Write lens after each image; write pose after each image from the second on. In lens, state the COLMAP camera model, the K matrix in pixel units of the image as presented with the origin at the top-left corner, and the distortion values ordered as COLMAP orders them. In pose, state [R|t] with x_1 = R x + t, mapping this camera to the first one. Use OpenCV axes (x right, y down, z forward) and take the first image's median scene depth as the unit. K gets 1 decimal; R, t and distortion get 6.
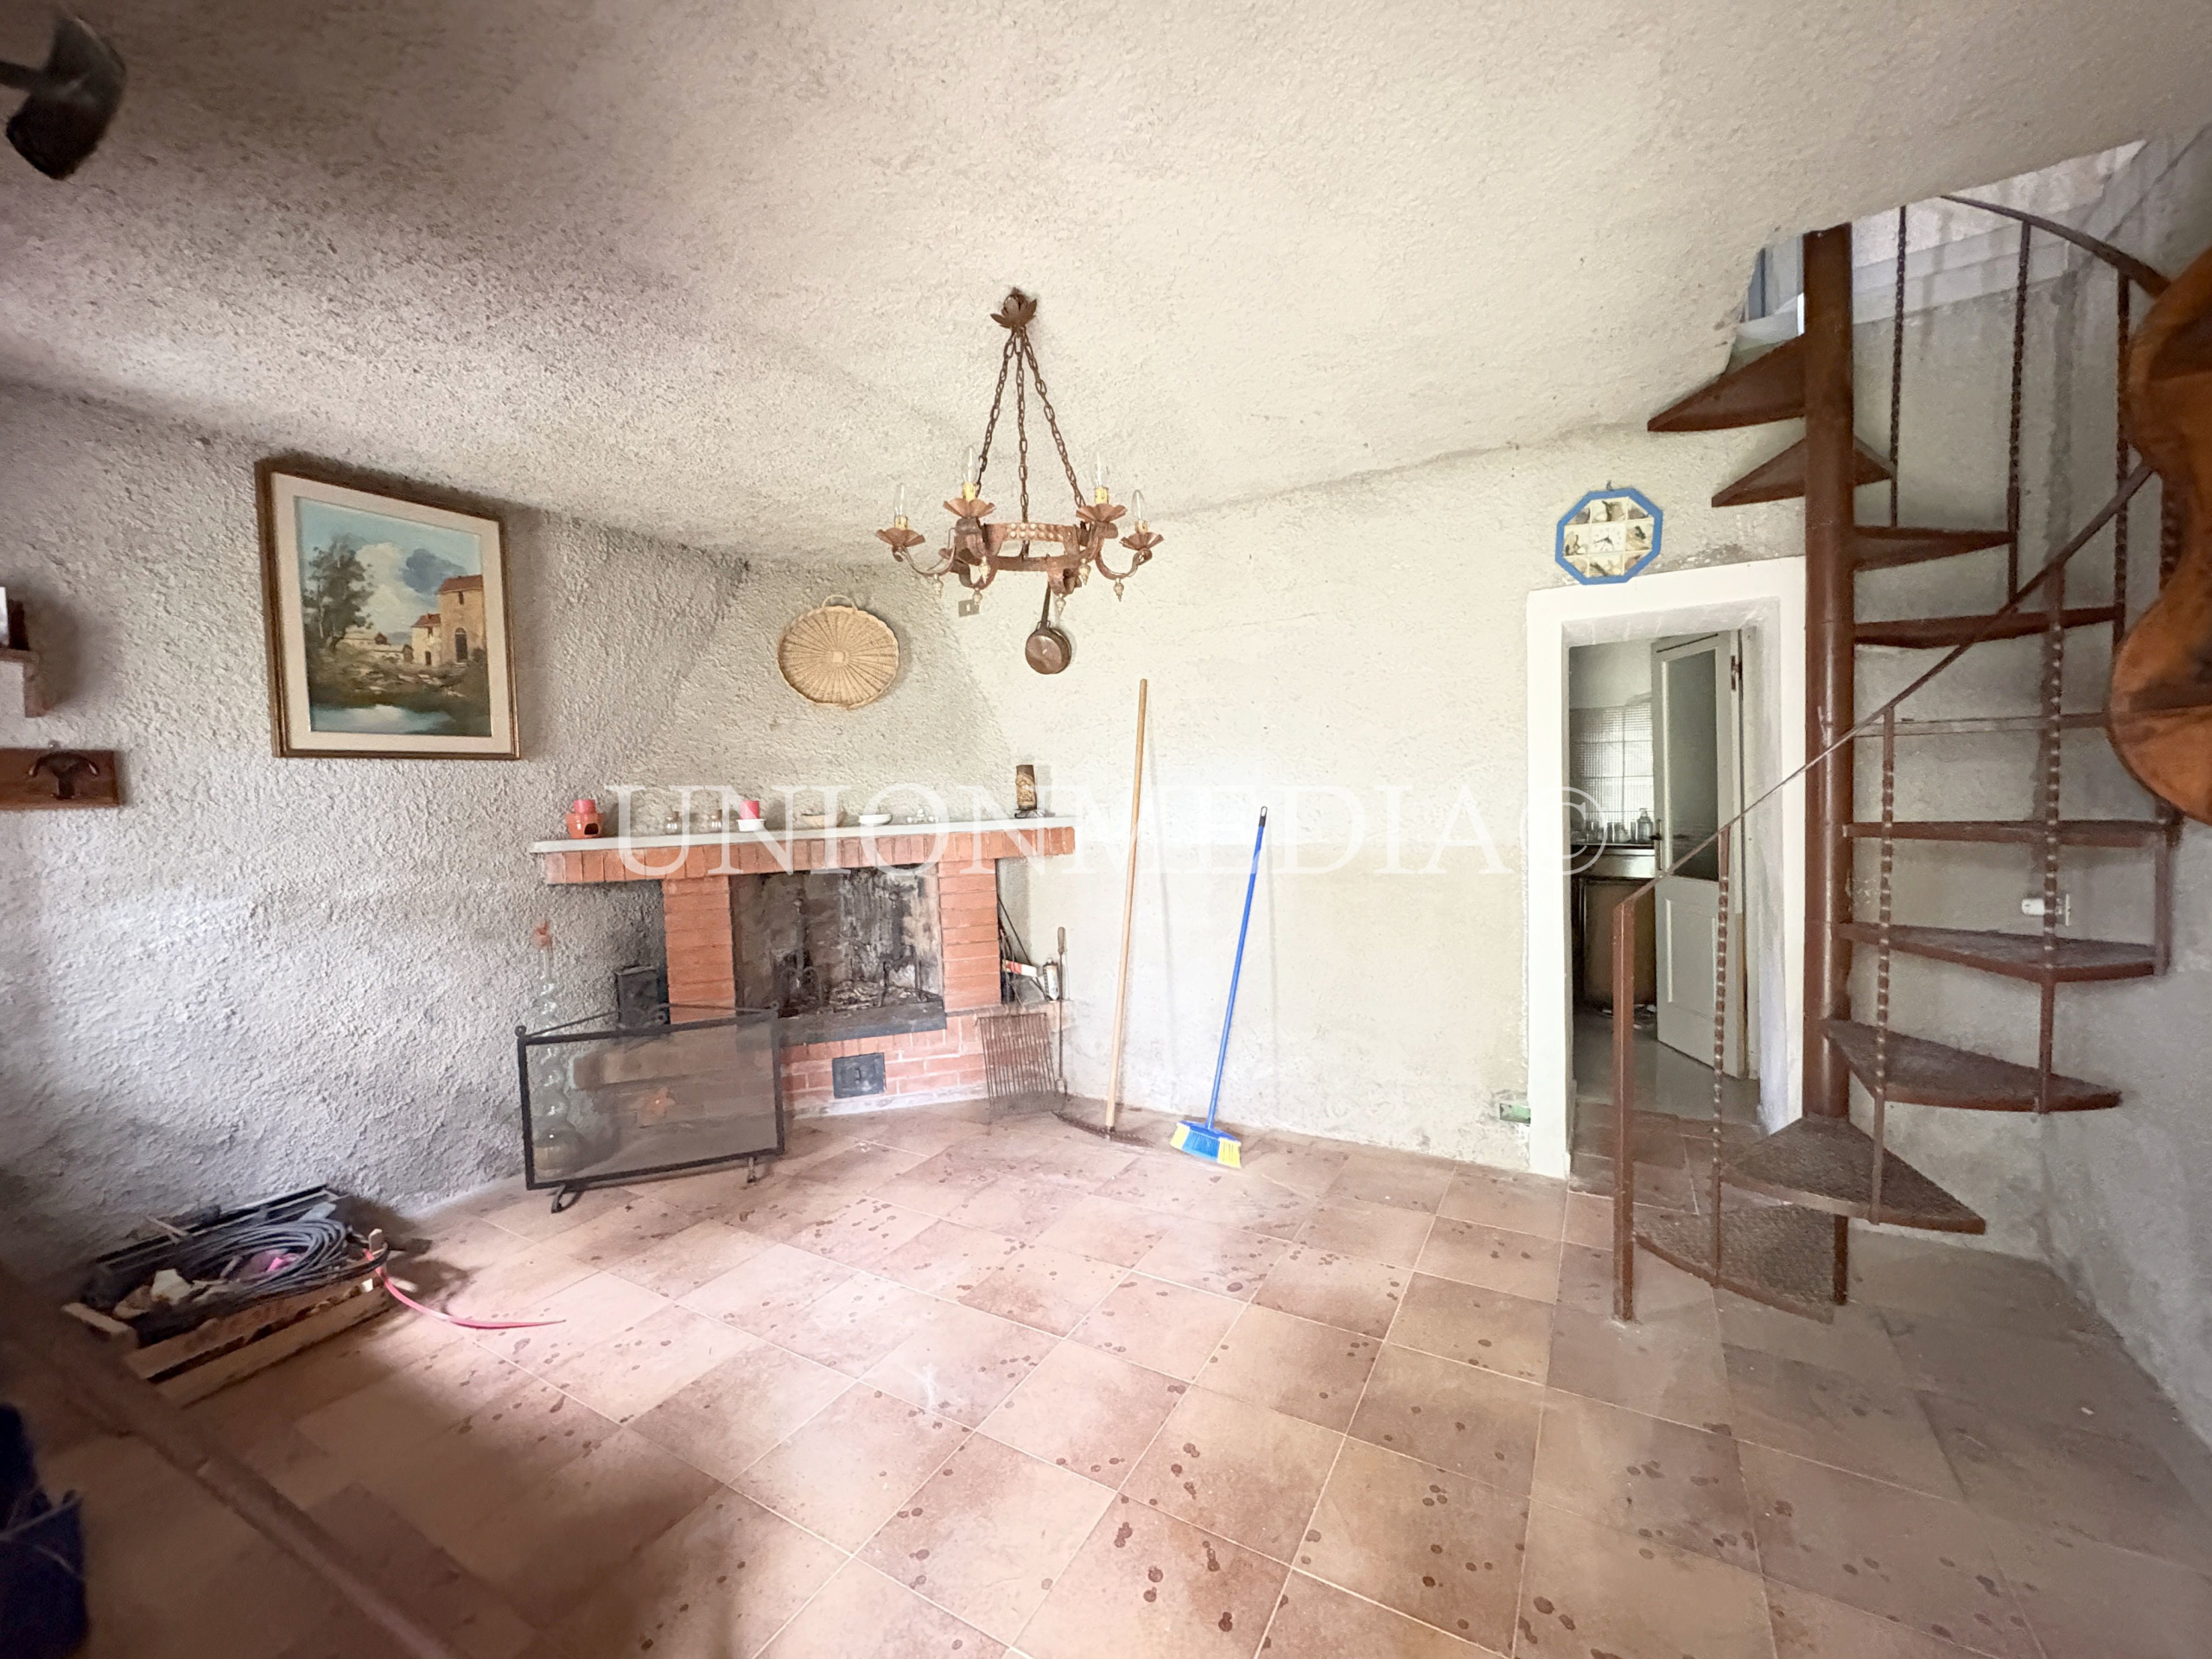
lens RADIAL K [[885.4, 0, 1107.4], [0, 885.4, 816.6], [0, 0, 1]] dist [0.000630, 0.000275]
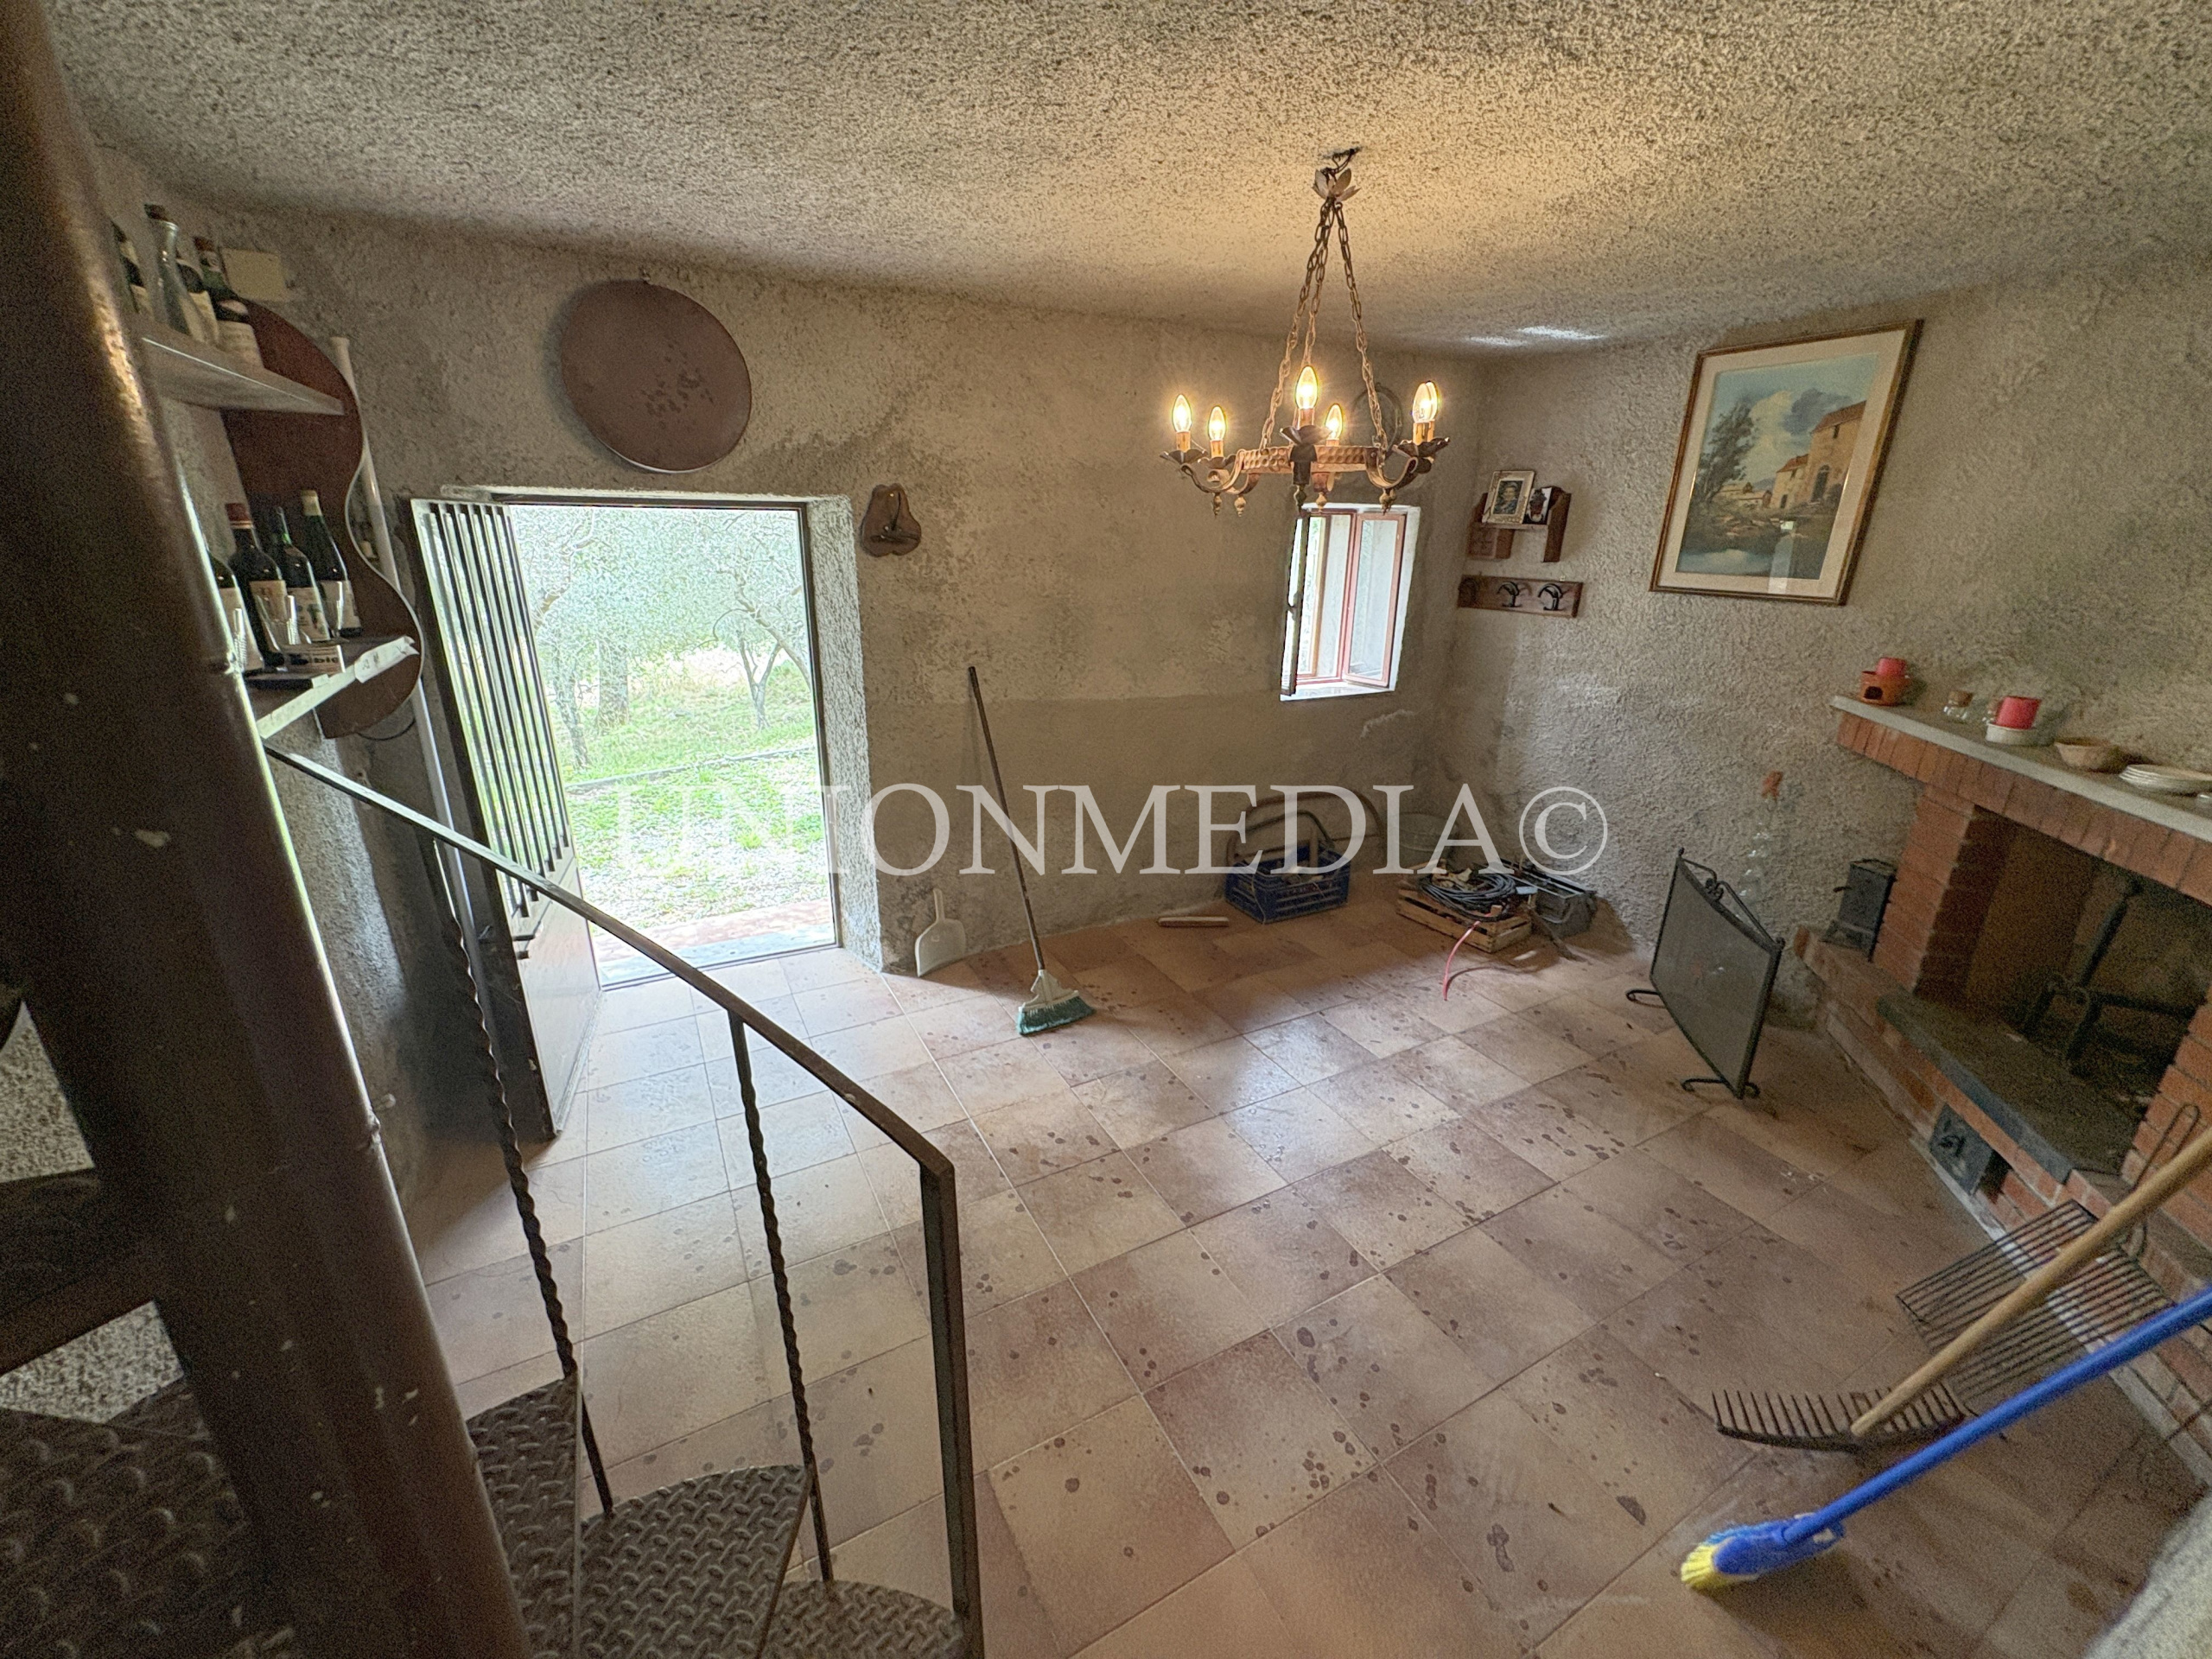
lens RADIAL K [[885.4, 0, 1107.4], [0, 885.4, 816.6], [0, 0, 1]] dist [0.000630, 0.000275]
pose [[-0.521454, 0.292725, -0.801498, 0.648276], [-0.024763, 0.933727, 0.357128, -0.196410], [0.852920, 0.206073, -0.479647, 0.949593]]
